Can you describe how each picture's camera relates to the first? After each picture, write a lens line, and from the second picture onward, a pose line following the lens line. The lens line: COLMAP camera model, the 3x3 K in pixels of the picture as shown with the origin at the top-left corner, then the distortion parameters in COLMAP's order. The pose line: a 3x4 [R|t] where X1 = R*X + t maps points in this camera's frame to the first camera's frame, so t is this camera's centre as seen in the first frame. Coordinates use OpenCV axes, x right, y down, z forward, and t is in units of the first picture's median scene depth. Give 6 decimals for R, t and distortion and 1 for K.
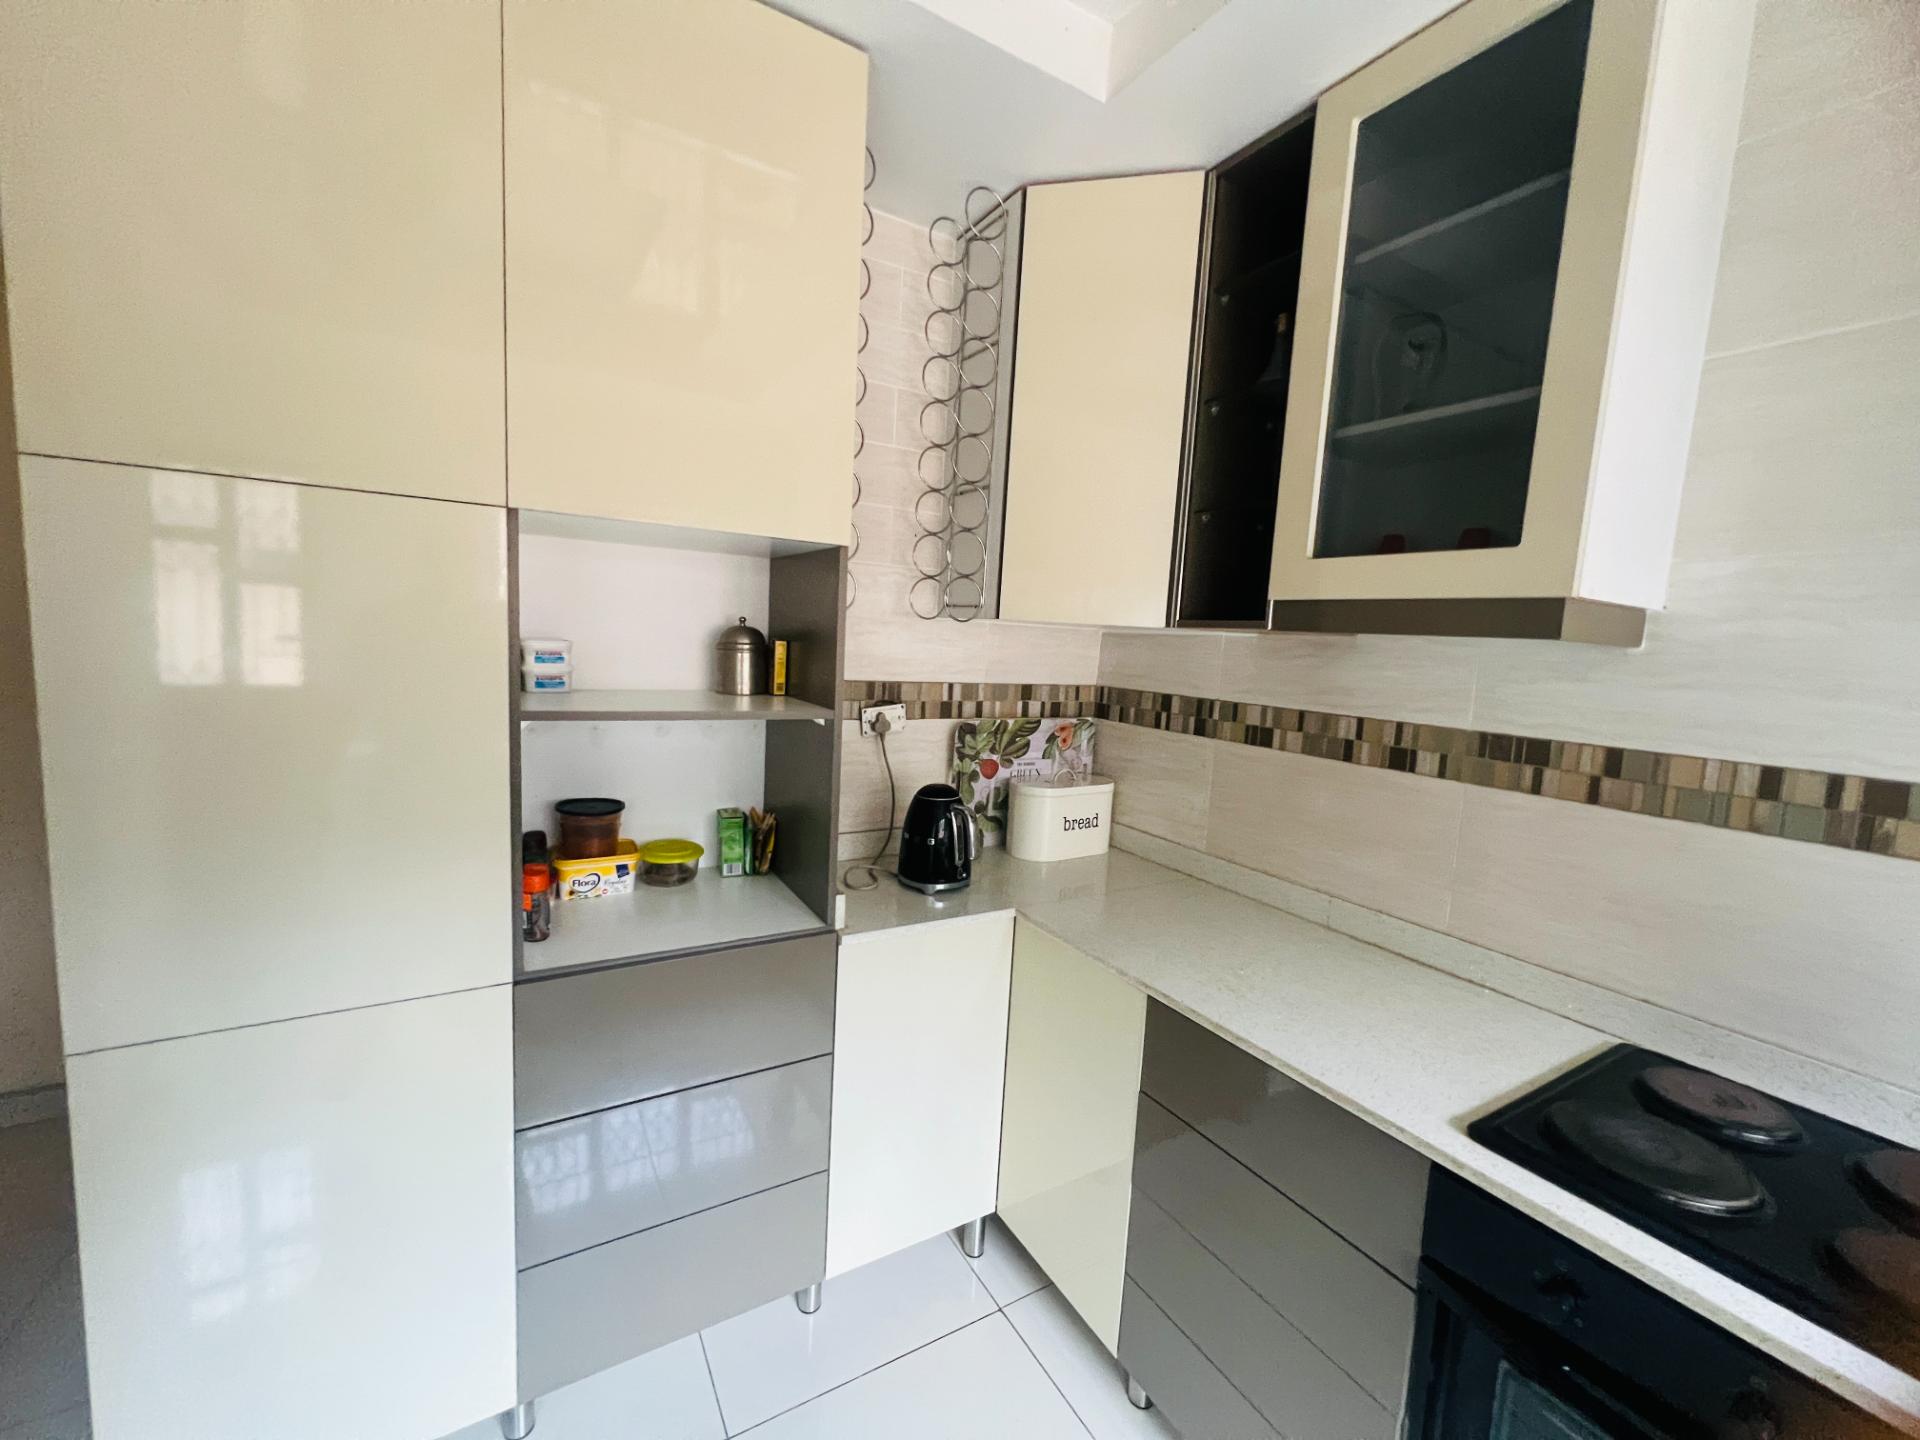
lens RADIAL K [[764.8, 0, 958.6], [0, 764.8, 717.2], [0, 0, 1]] dist [-0.003696, 0.001100]
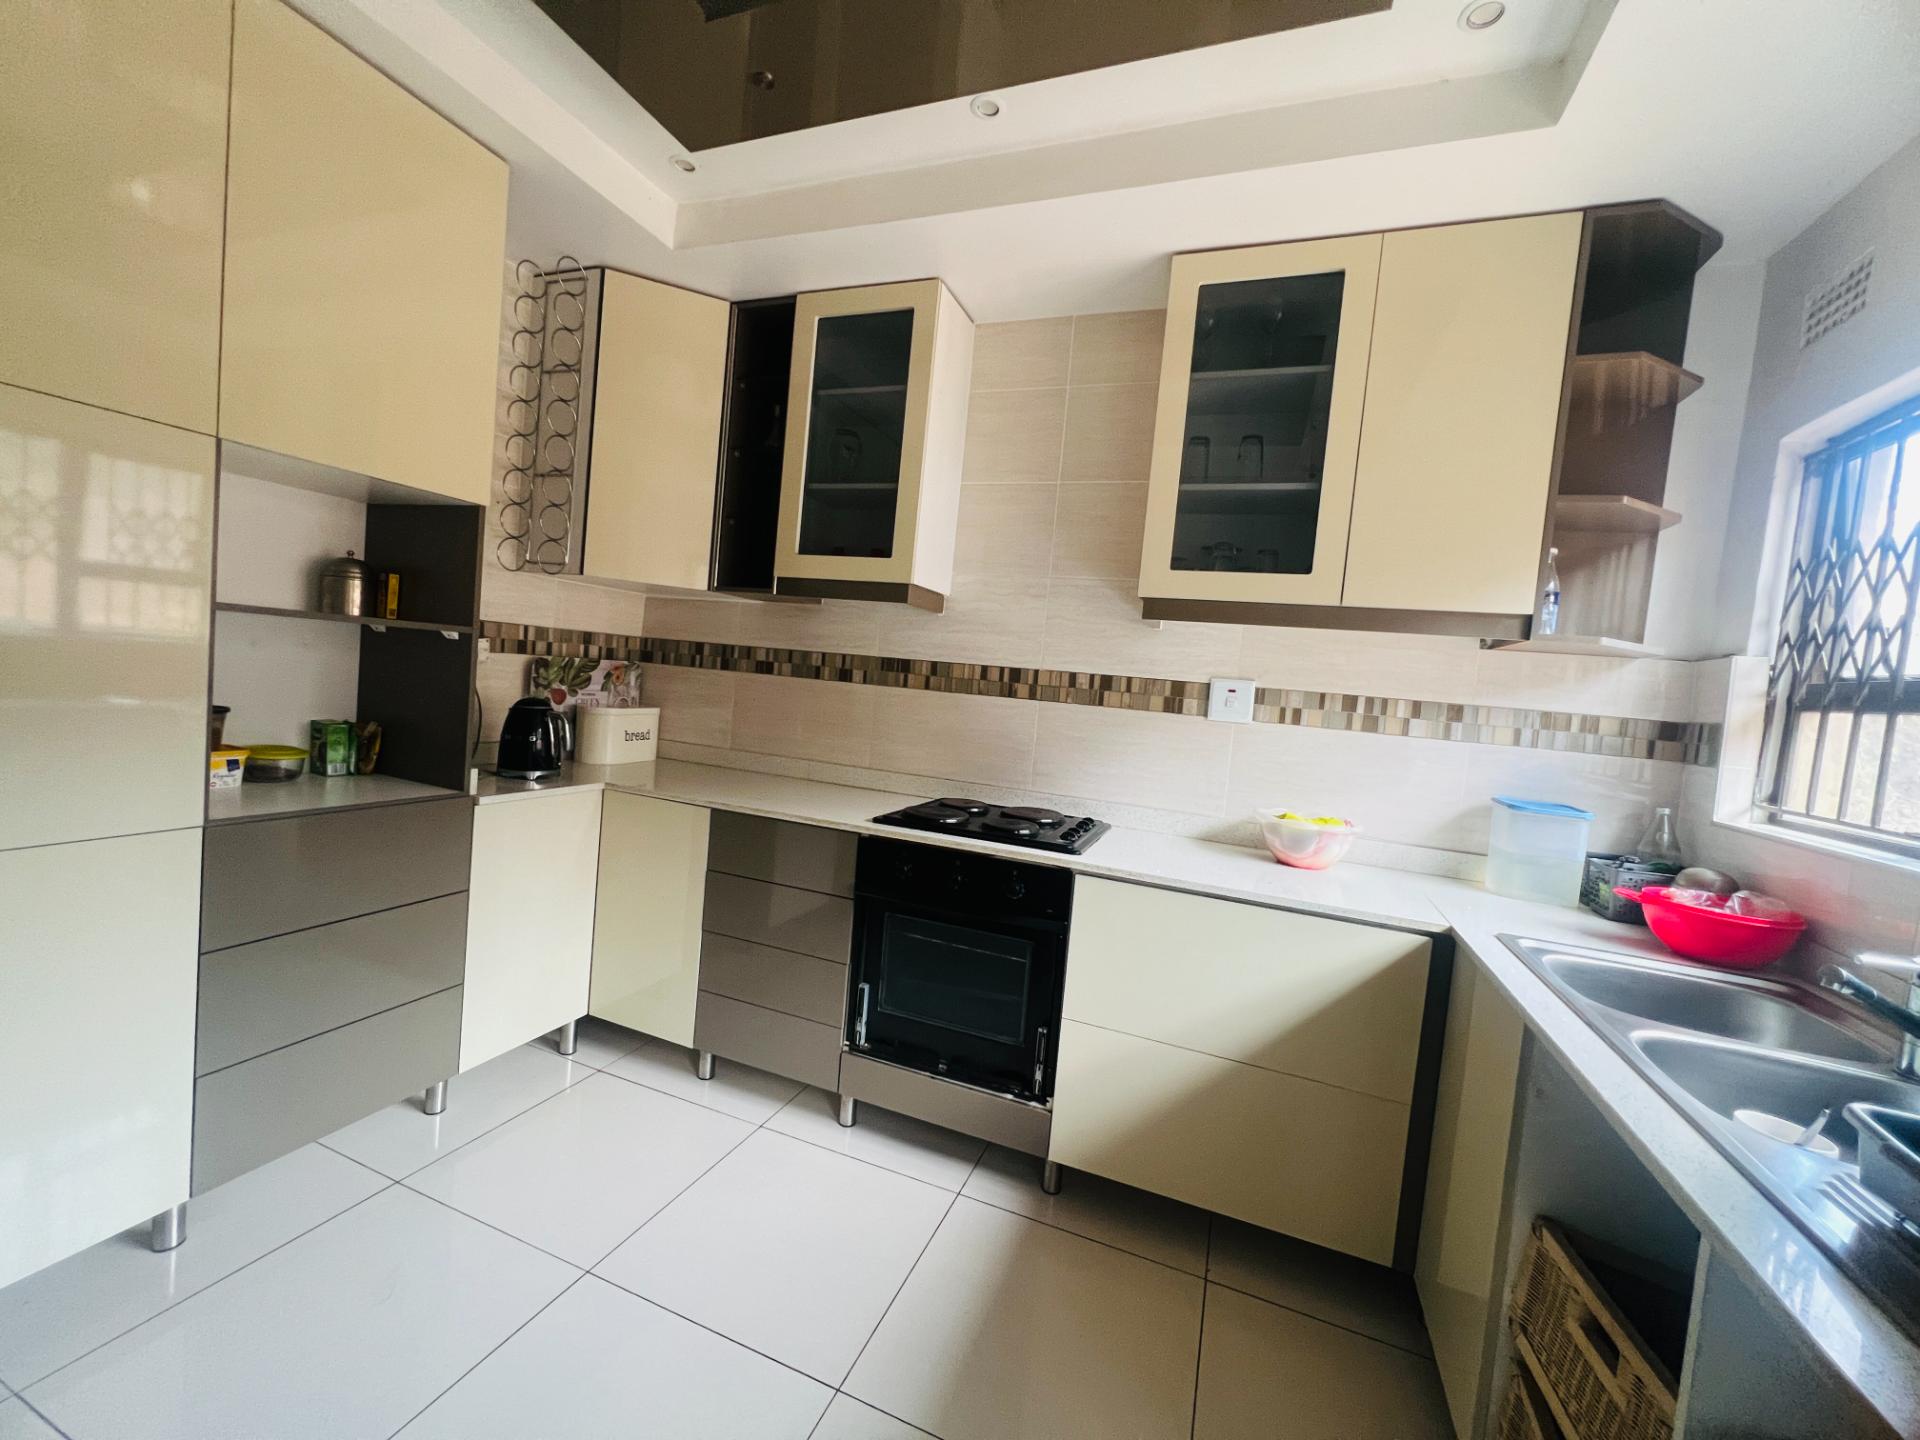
lens RADIAL K [[764.8, 0, 958.6], [0, 764.8, 717.2], [0, 0, 1]] dist [-0.003696, 0.001100]
pose [[0.787045, -0.015458, 0.616702, -0.265447], [0.016530, 0.999856, 0.003965, 0.130854], [-0.616674, 0.007074, 0.787187, -0.480753]]
